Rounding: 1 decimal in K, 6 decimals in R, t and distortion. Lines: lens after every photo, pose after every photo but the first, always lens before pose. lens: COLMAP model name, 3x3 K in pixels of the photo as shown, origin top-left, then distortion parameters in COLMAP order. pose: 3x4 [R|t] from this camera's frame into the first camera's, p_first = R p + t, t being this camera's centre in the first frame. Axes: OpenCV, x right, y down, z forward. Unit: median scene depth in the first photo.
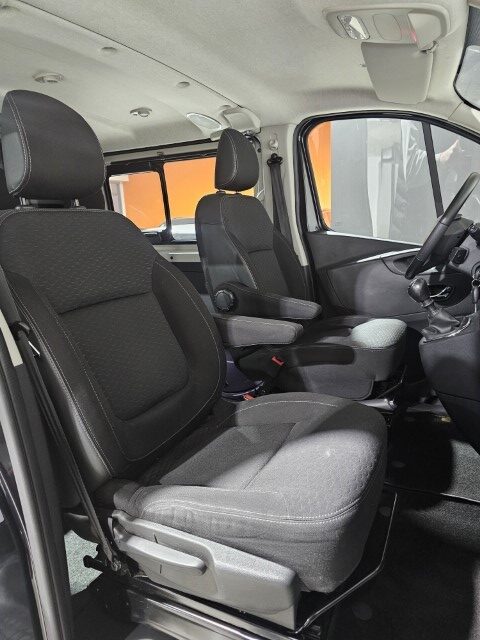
lens RADIAL K [[430.2, 0, 240.0], [0, 430.2, 320.0], [0, 0, 1]] dist [0.001565, -0.002403]
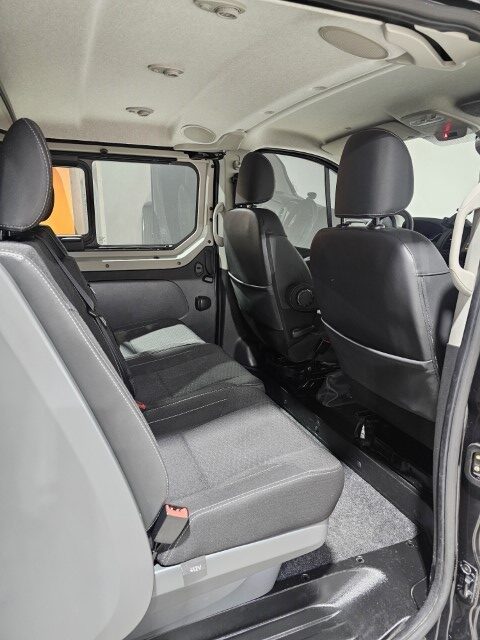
lens RADIAL K [[430.2, 0, 240.0], [0, 430.2, 320.0], [0, 0, 1]] dist [0.001565, -0.002403]
pose [[0.679392, -0.104968, 0.726229, -0.655999], [0.136372, 0.990535, 0.015594, -0.008200], [-0.720992, 0.088444, 0.687276, 0.194745]]
